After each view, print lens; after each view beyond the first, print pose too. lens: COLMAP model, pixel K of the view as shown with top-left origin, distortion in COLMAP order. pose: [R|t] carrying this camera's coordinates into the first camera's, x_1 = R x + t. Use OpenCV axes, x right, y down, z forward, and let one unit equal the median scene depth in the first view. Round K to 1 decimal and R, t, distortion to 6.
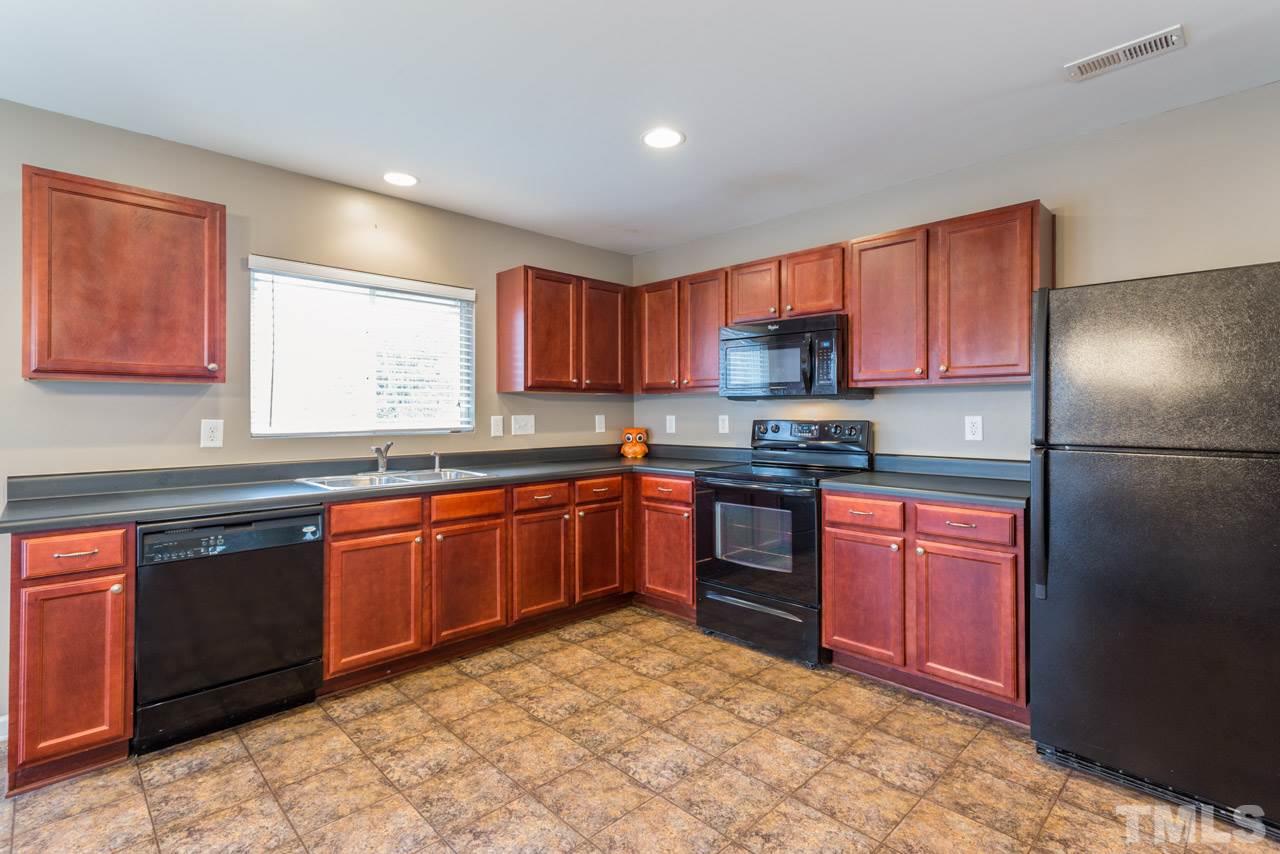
lens RADIAL K [[610.2, 0, 641.4], [0, 610.2, 406.7], [0, 0, 1]] dist [0.005736, 0.000585]
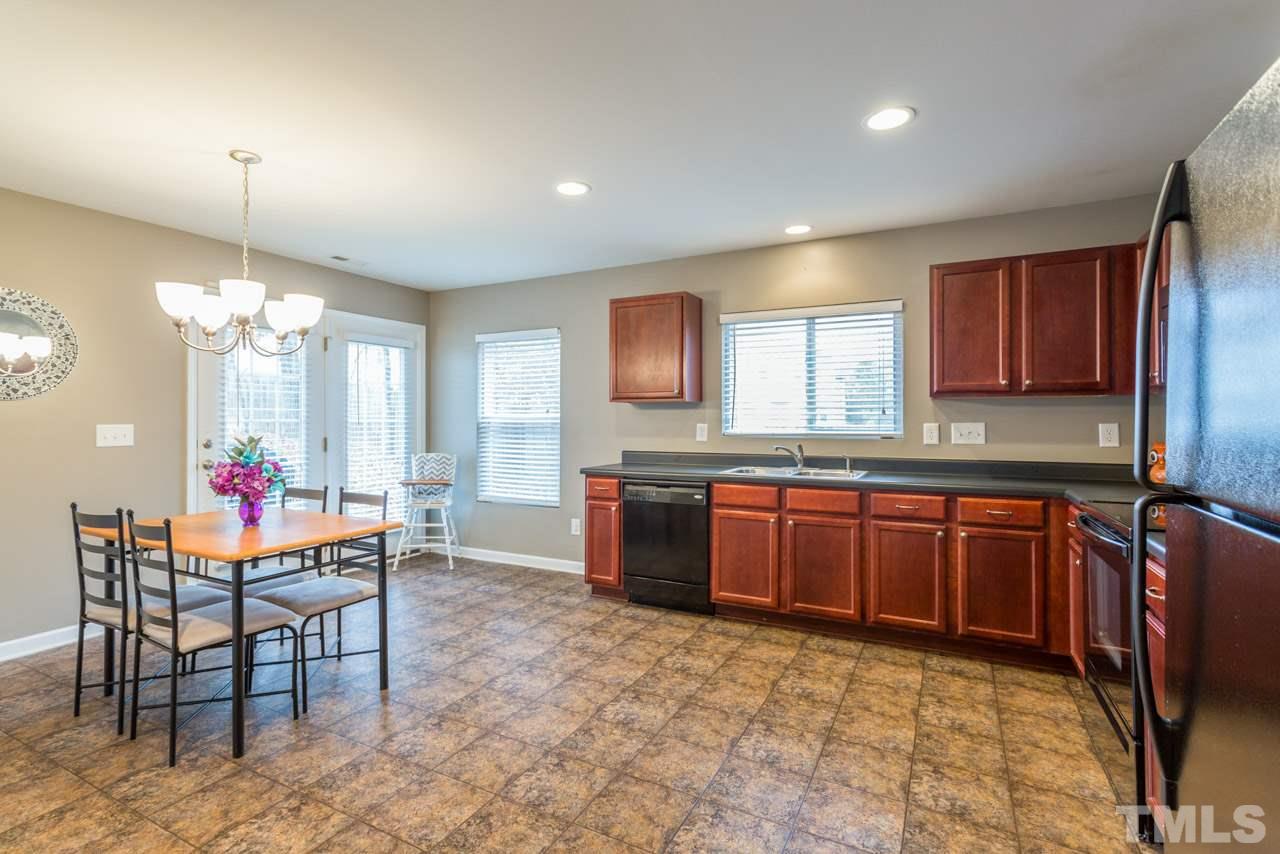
lens RADIAL K [[610.7, 0, 618.2], [0, 610.7, 412.7], [0, 0, 1]] dist [0.004581, 0.000162]
pose [[0.288539, -0.007892, -0.957436, 0.696012], [0.007471, 0.999954, -0.005991, 0.000451], [0.957439, -0.005424, 0.288584, 0.309212]]
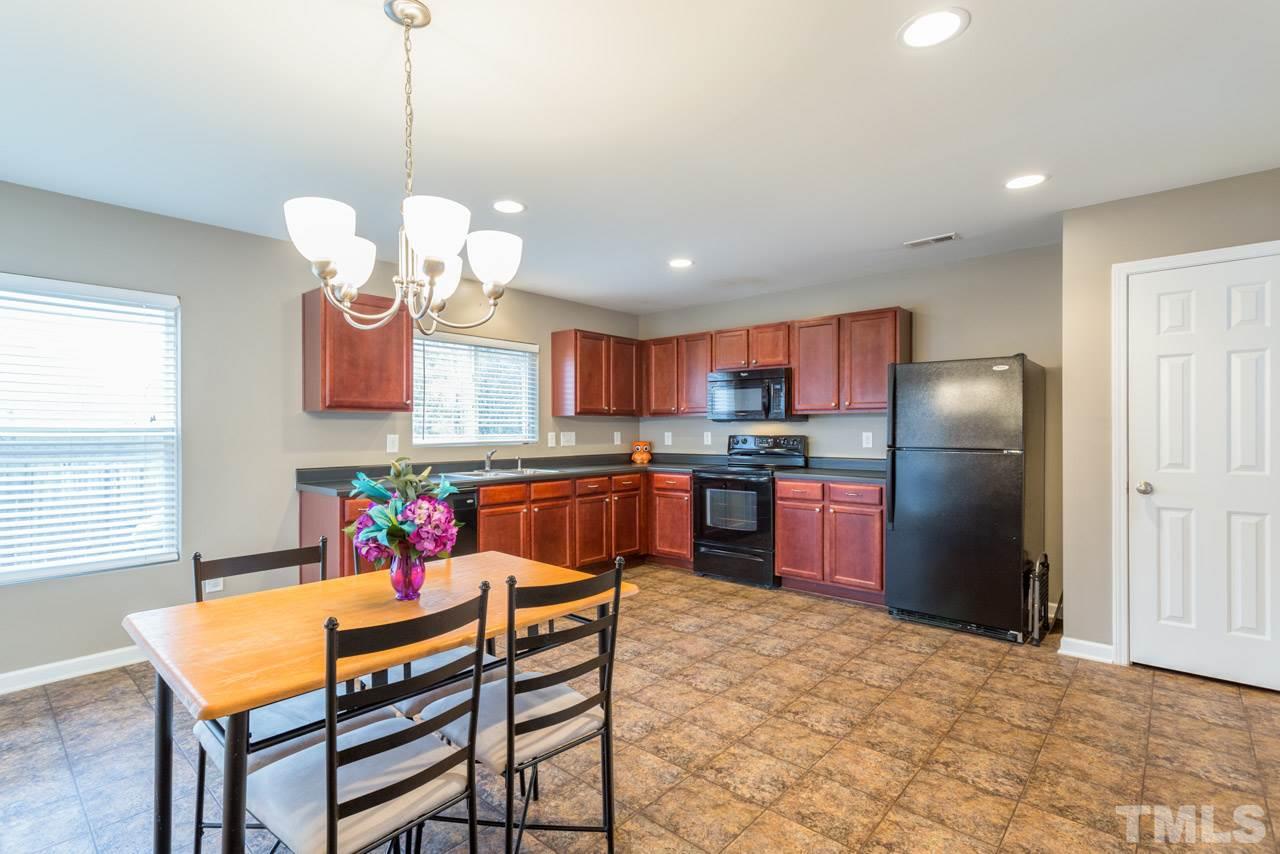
lens RADIAL K [[609.5, 0, 640.0], [0, 609.5, 427.0], [0, 0, 1]] dist [0.000041, 0.000019]
pose [[0.997439, -0.000035, 0.071520, -0.168468], [-0.000355, 0.999985, 0.005441, -0.007327], [-0.071519, -0.005453, 0.997424, -0.555129]]
